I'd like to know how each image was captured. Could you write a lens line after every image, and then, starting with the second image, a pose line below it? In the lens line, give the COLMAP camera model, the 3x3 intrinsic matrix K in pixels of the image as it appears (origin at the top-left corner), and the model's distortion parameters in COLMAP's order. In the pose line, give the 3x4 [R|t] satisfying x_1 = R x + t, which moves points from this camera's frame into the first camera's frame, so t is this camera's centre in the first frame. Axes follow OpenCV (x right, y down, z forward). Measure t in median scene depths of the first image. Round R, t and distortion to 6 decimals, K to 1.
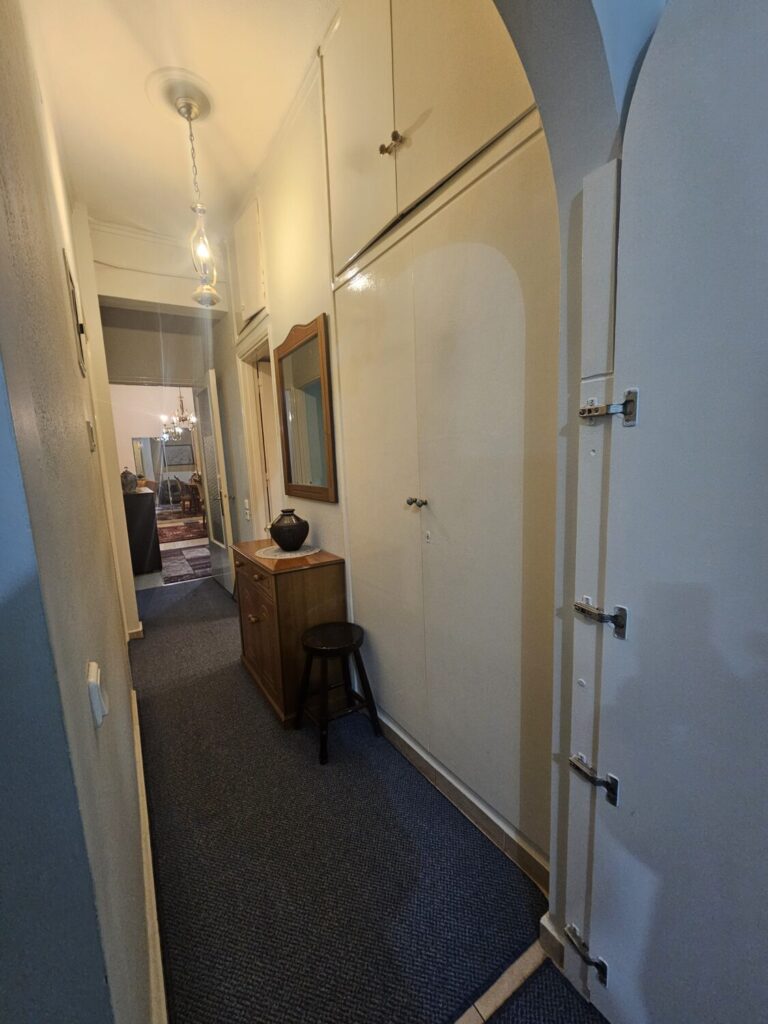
lens RADIAL K [[420.1, 0, 376.9], [0, 420.1, 515.7], [0, 0, 1]] dist [-0.001311, -0.000177]
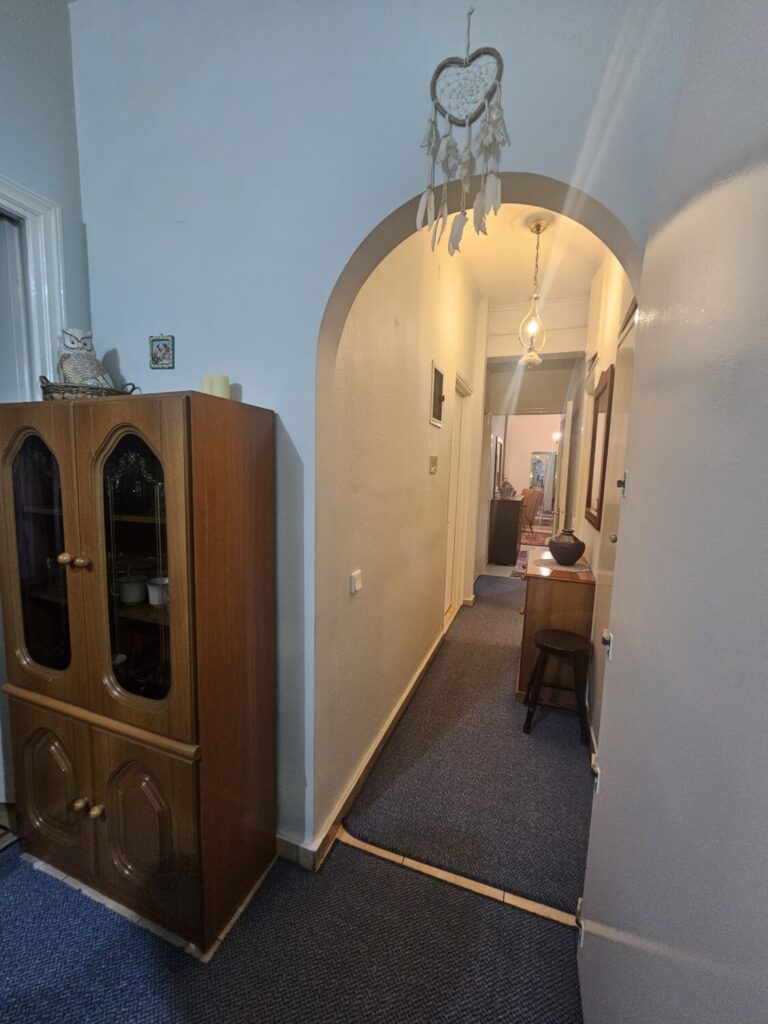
lens RADIAL K [[420.1, 0, 376.9], [0, 420.1, 515.7], [0, 0, 1]] dist [-0.001311, -0.000177]
pose [[0.602197, 0.150312, -0.784070, 0.334634], [-0.169877, 0.983750, 0.058120, -0.027218], [0.780065, 0.098195, 0.617946, -0.120192]]
